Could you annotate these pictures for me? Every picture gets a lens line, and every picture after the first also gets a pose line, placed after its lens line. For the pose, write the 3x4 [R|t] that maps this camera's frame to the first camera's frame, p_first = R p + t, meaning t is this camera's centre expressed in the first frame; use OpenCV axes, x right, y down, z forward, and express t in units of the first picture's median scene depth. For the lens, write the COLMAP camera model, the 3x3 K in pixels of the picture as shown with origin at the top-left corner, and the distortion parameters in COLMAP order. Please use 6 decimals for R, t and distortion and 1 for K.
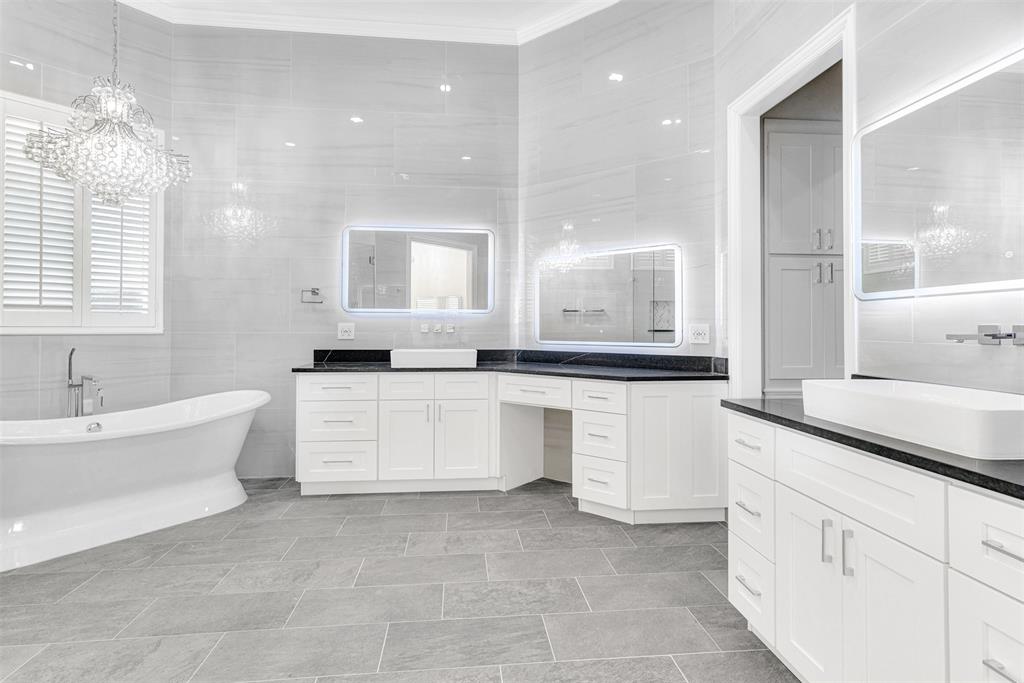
lens RADIAL K [[520.9, 0, 509.9], [0, 520.9, 317.5], [0, 0, 1]] dist [-0.000986, -0.000166]
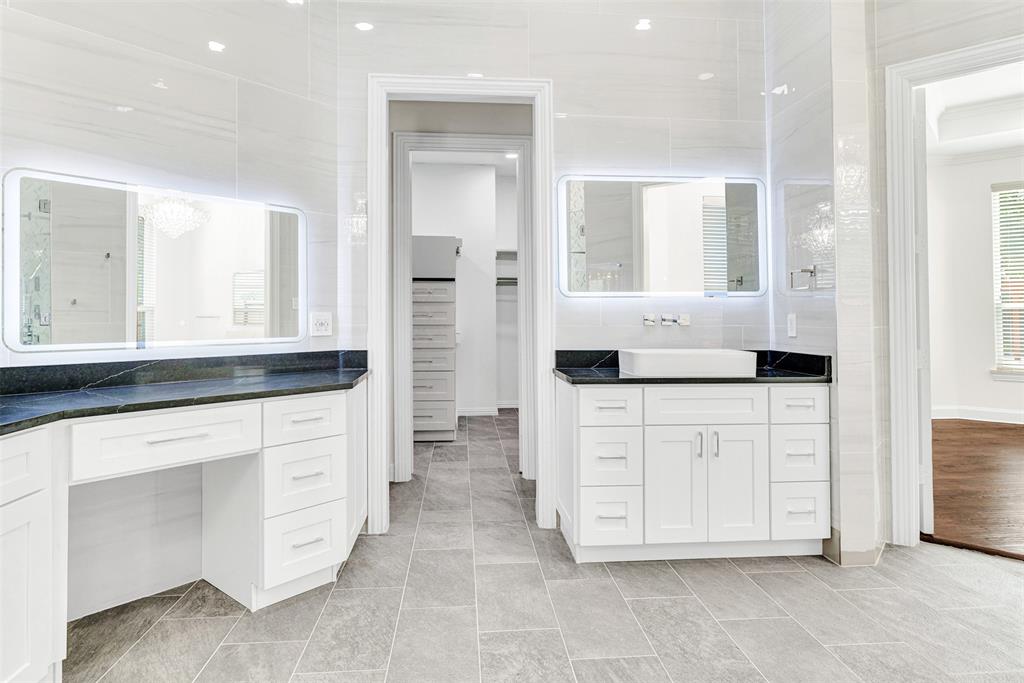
lens RADIAL K [[592.9, 0, 509.5], [0, 592.9, 304.4], [0, 0, 1]] dist [-0.004496, -0.000611]
pose [[0.026006, 0.016423, 0.999527, -0.929343], [-0.019202, 0.999689, -0.015926, 0.015598], [-0.999477, -0.018779, 0.026313, 1.113763]]
